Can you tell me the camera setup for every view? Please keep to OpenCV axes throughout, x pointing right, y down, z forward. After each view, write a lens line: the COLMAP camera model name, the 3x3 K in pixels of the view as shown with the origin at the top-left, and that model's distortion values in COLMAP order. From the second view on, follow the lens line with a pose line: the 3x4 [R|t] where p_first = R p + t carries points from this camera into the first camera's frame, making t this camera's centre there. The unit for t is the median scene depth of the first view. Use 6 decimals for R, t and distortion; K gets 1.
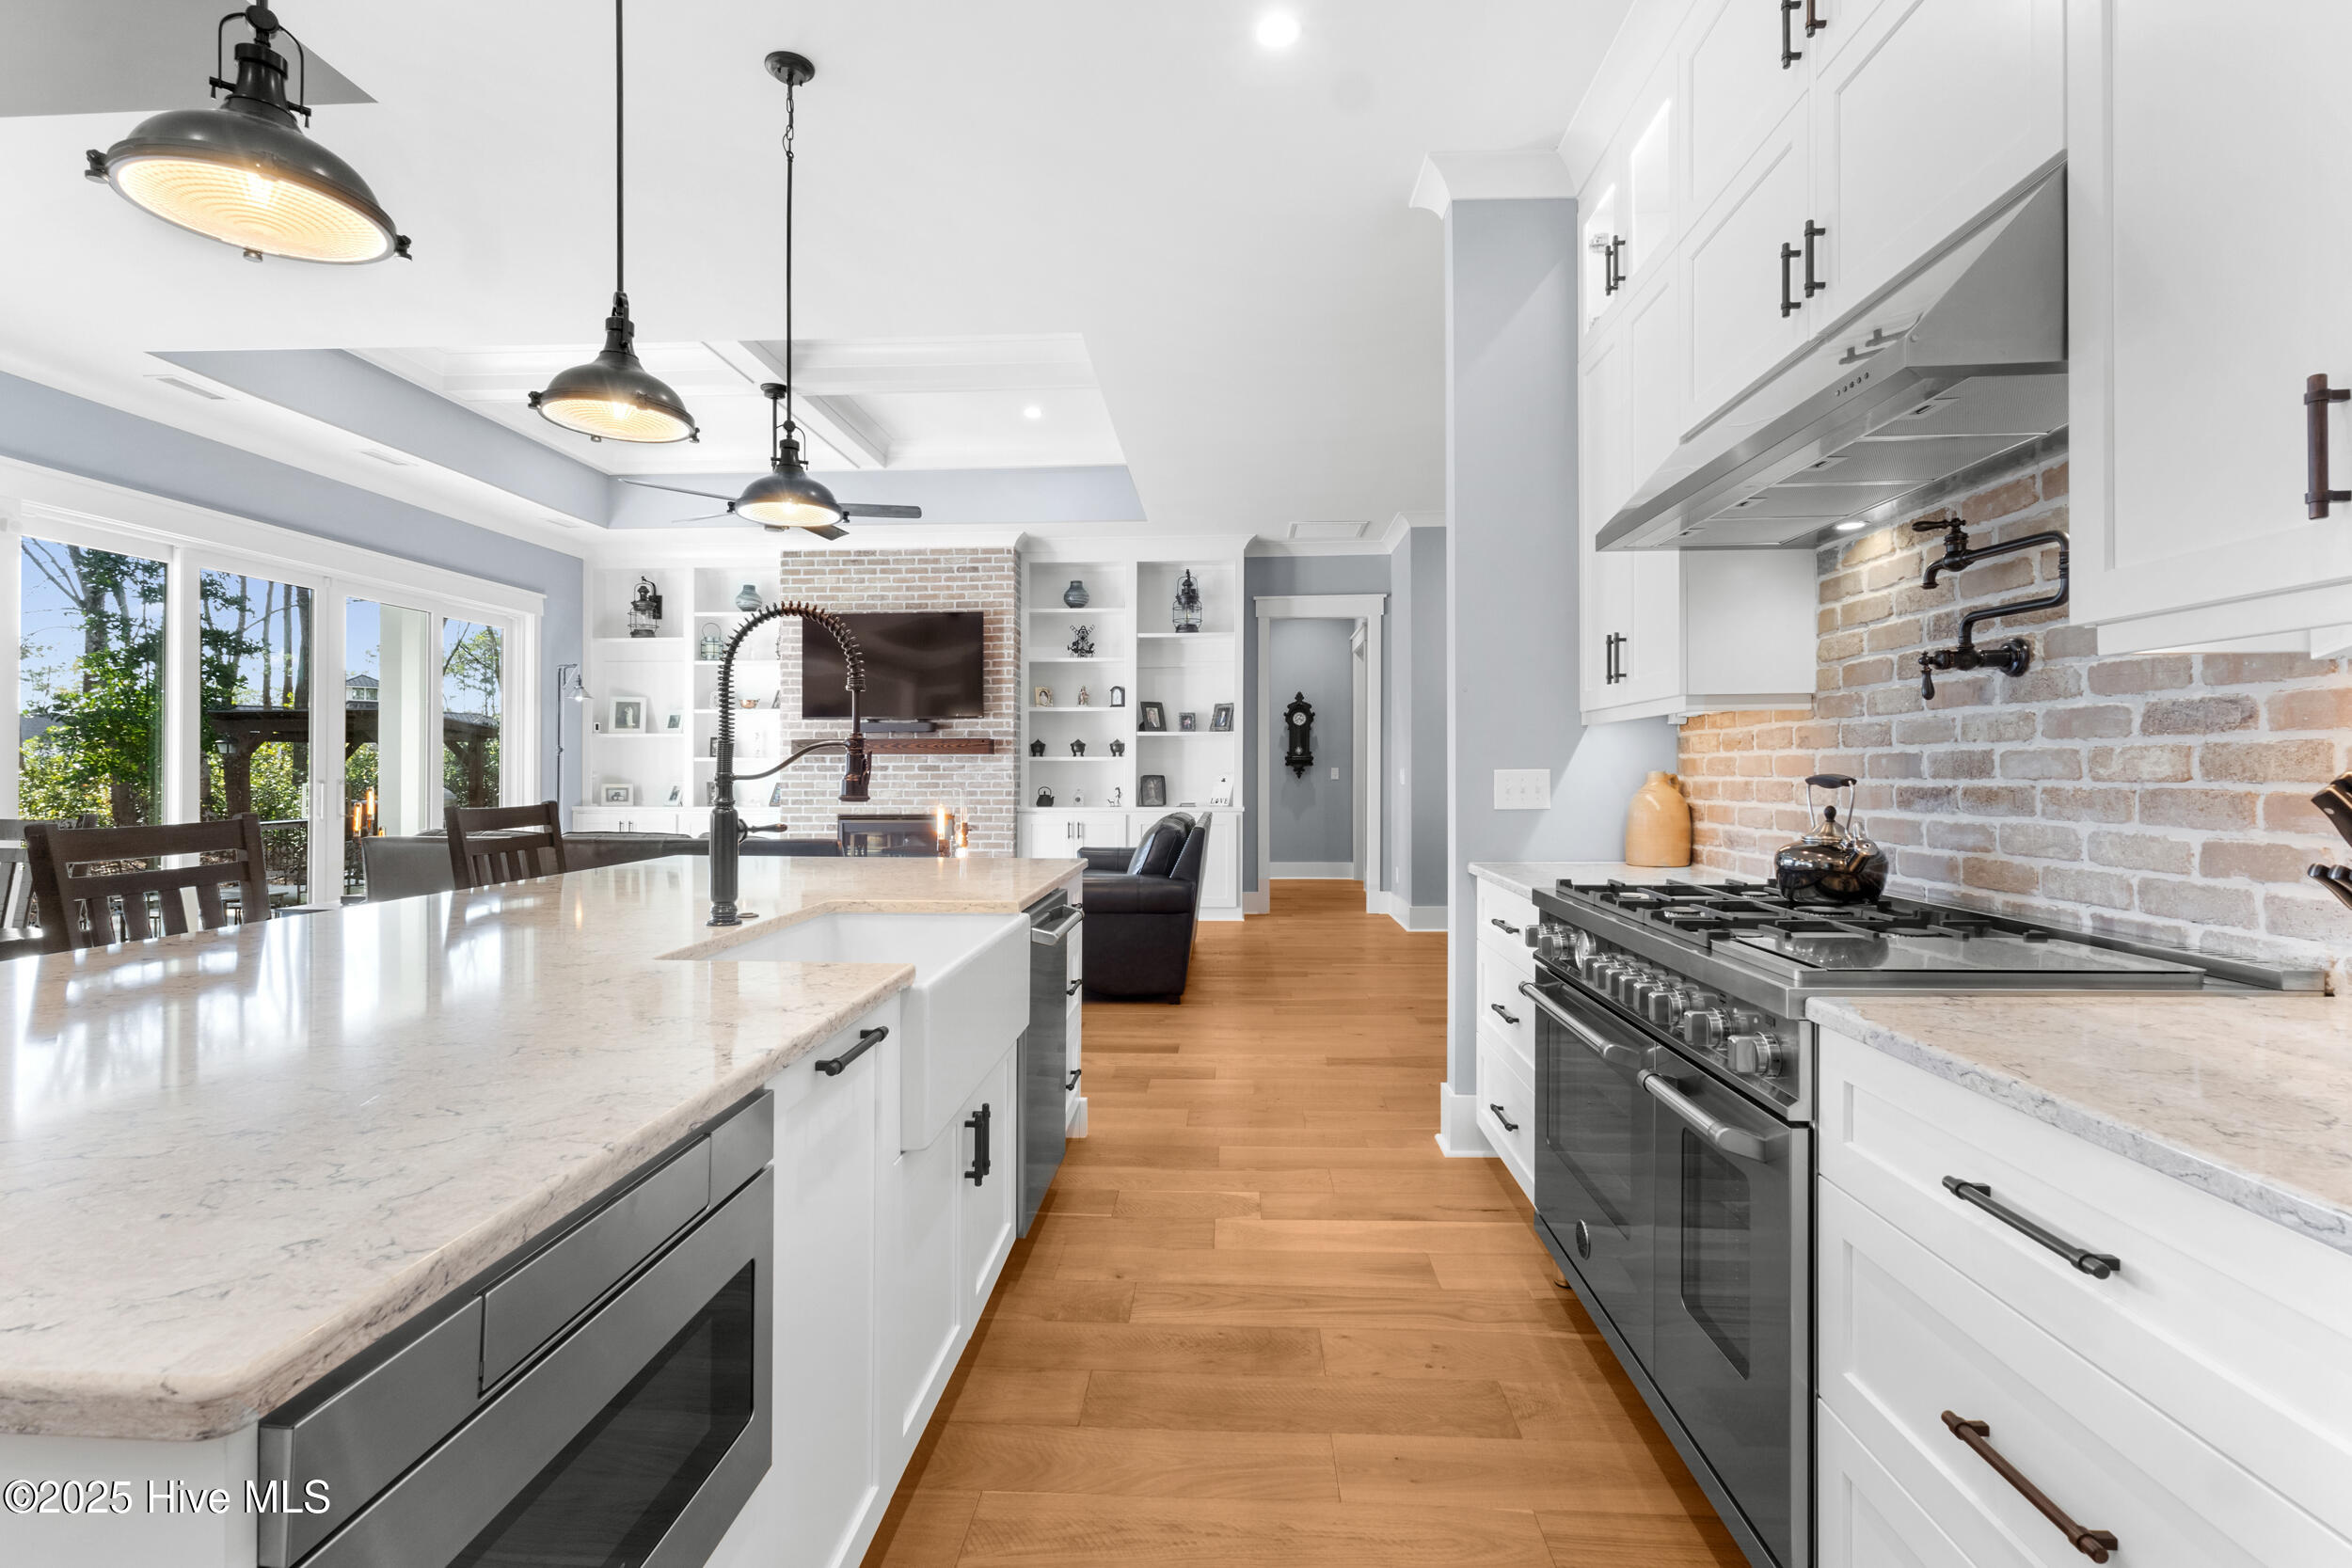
lens RADIAL K [[1103.3, 0, 1175.3], [0, 1103.3, 773.8], [0, 0, 1]] dist [-0.001465, -0.000049]
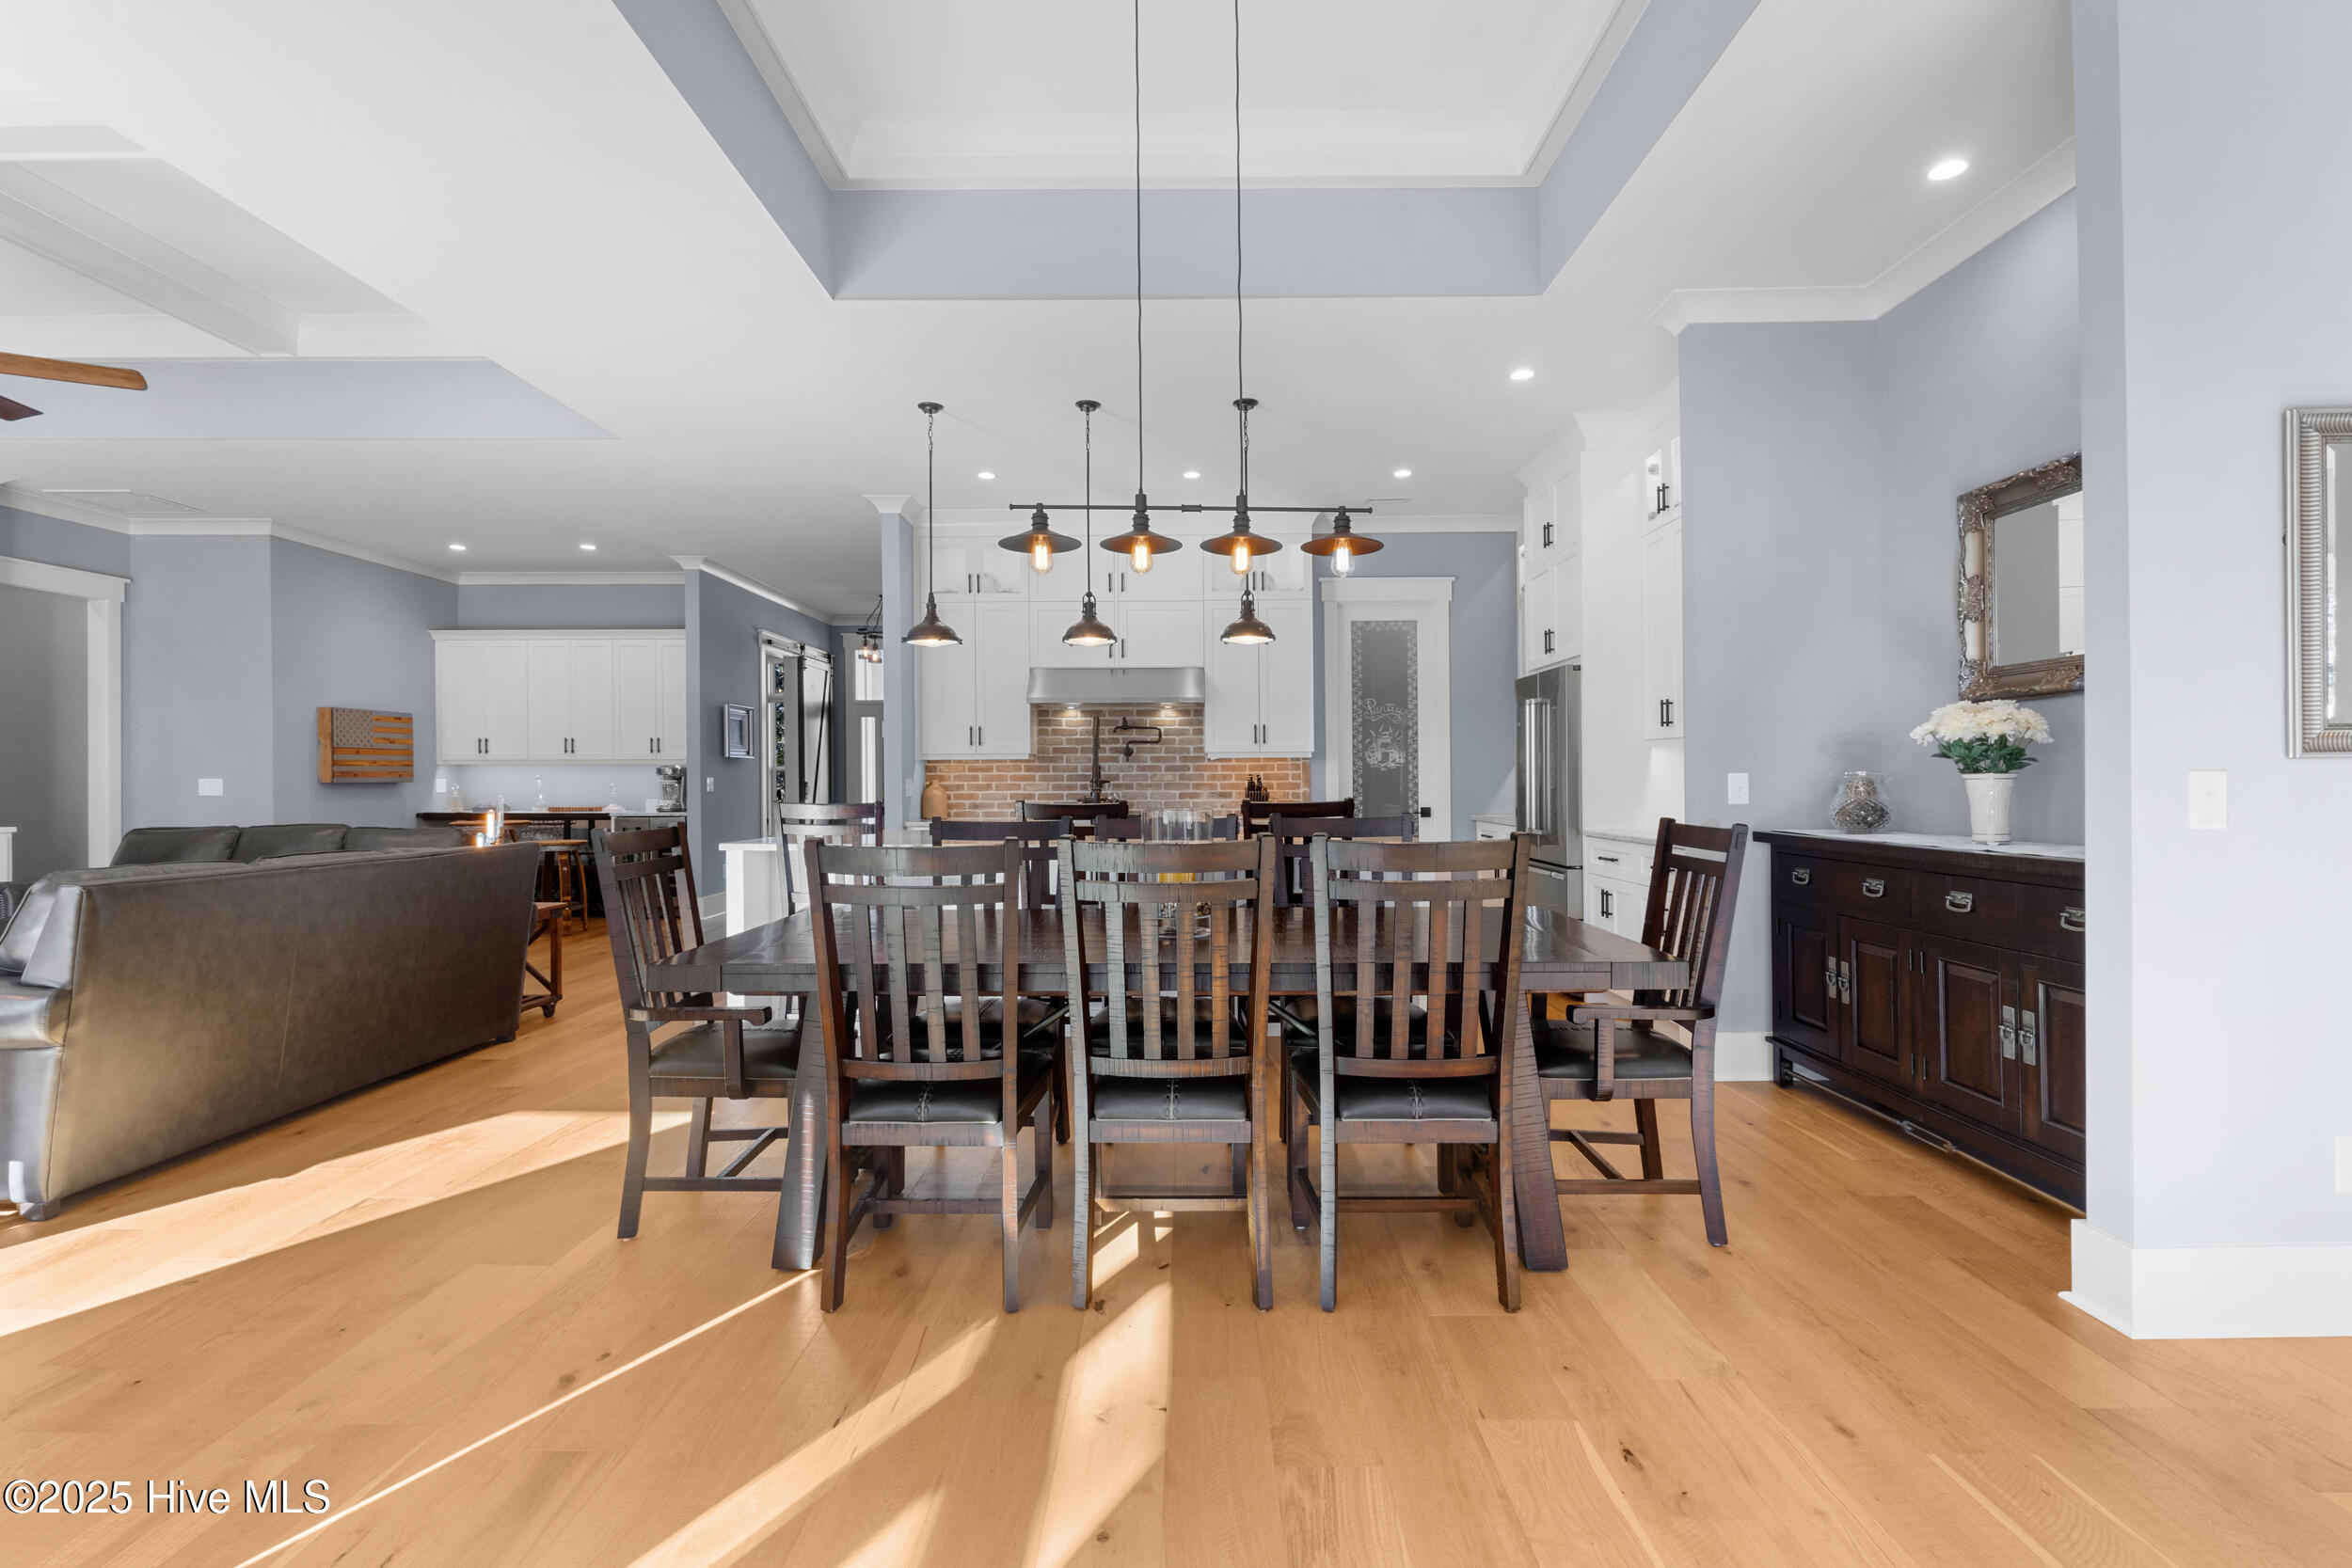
lens RADIAL K [[1103.3, 0, 1177.3], [0, 1103.3, 782.9], [0, 0, 1]] dist [-0.001465, -0.000049]
pose [[-0.052339, 0.000753, 0.998629, -3.662079], [0.004634, 0.999989, -0.000511, 0.015679], [-0.998619, 0.004601, -0.052342, 1.111955]]
